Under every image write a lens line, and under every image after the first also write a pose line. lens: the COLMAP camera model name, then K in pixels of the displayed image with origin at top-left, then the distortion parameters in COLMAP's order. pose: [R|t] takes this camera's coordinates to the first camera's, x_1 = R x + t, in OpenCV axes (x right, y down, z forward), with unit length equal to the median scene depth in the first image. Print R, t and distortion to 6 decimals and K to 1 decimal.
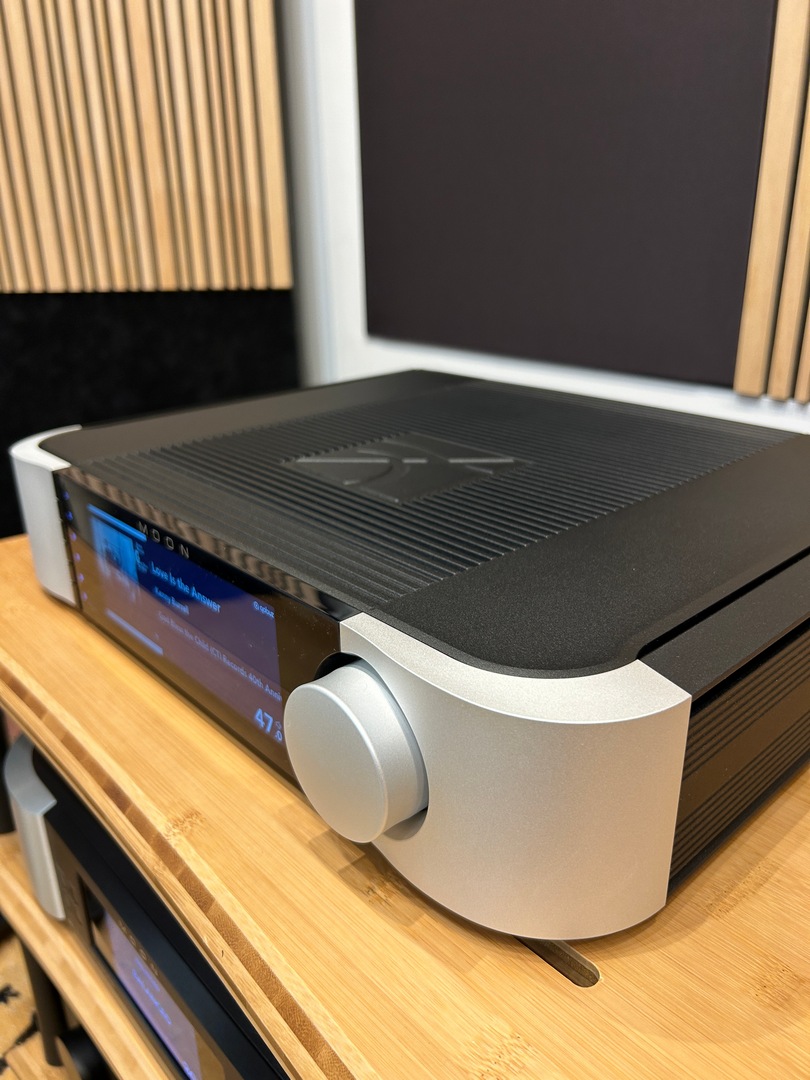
lens RADIAL K [[837.7, 0, 399.3], [0, 837.7, 543.9], [0, 0, 1]] dist [0.015537, -0.043713]
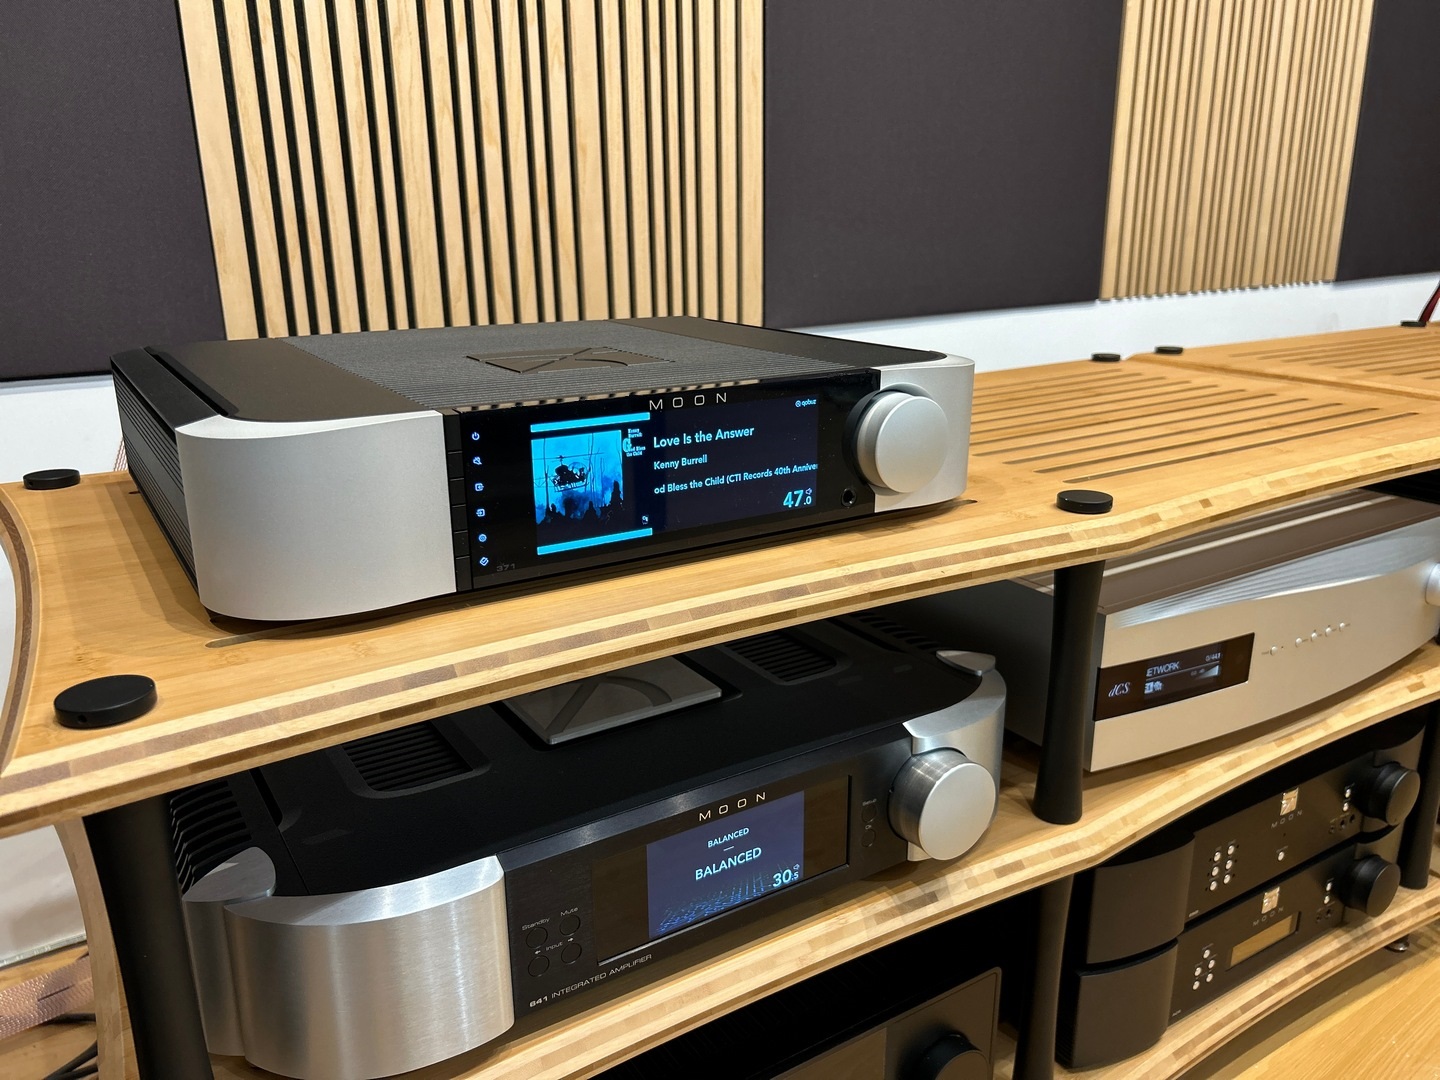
lens RADIAL K [[1117.0, 0, 731.7], [0, 1117.0, 535.1], [0, 0, 1]] dist [0.015537, -0.043713]
pose [[0.159448, -0.269075, 0.949829, -2.106548], [0.375559, 0.906330, 0.193707, -0.133705], [-0.912980, 0.325830, 0.245566, 0.748165]]
